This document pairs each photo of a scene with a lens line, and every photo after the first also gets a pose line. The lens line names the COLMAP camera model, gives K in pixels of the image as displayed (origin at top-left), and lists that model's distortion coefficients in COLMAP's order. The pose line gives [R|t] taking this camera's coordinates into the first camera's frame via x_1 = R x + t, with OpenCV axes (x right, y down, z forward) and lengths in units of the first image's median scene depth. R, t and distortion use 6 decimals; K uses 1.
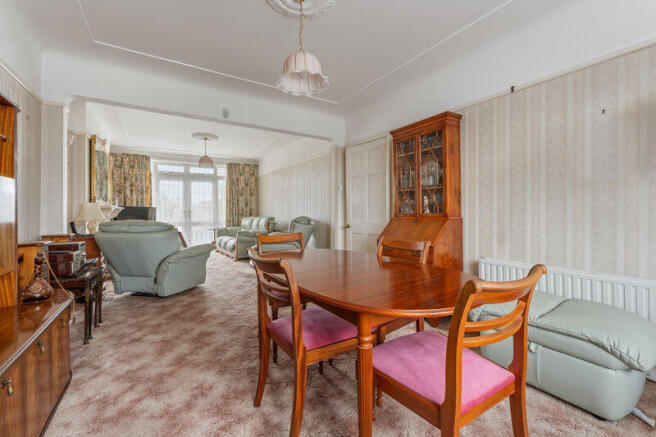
lens RADIAL K [[271.0, 0, 330.5], [0, 271.0, 211.4], [0, 0, 1]] dist [0.000070, 0.000028]
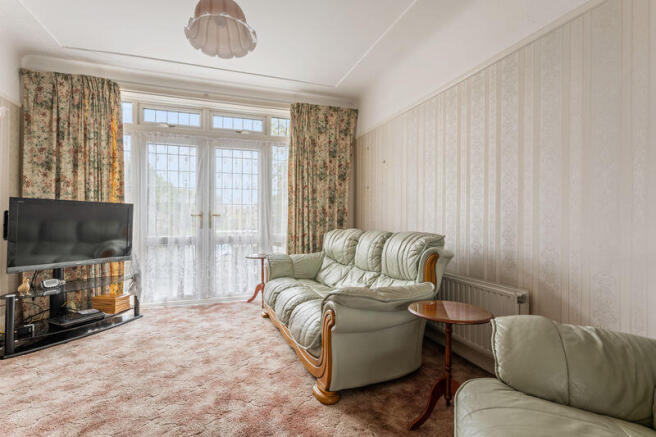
lens RADIAL K [[308.3, 0, 328.0], [0, 308.3, 218.5], [0, 0, 1]] dist [-0.000941, -0.000071]
pose [[0.973691, 0.009504, -0.227675, -0.219622], [-0.008742, 0.999952, 0.004354, 0.002401], [0.227705, -0.002249, 0.973728, 0.556782]]
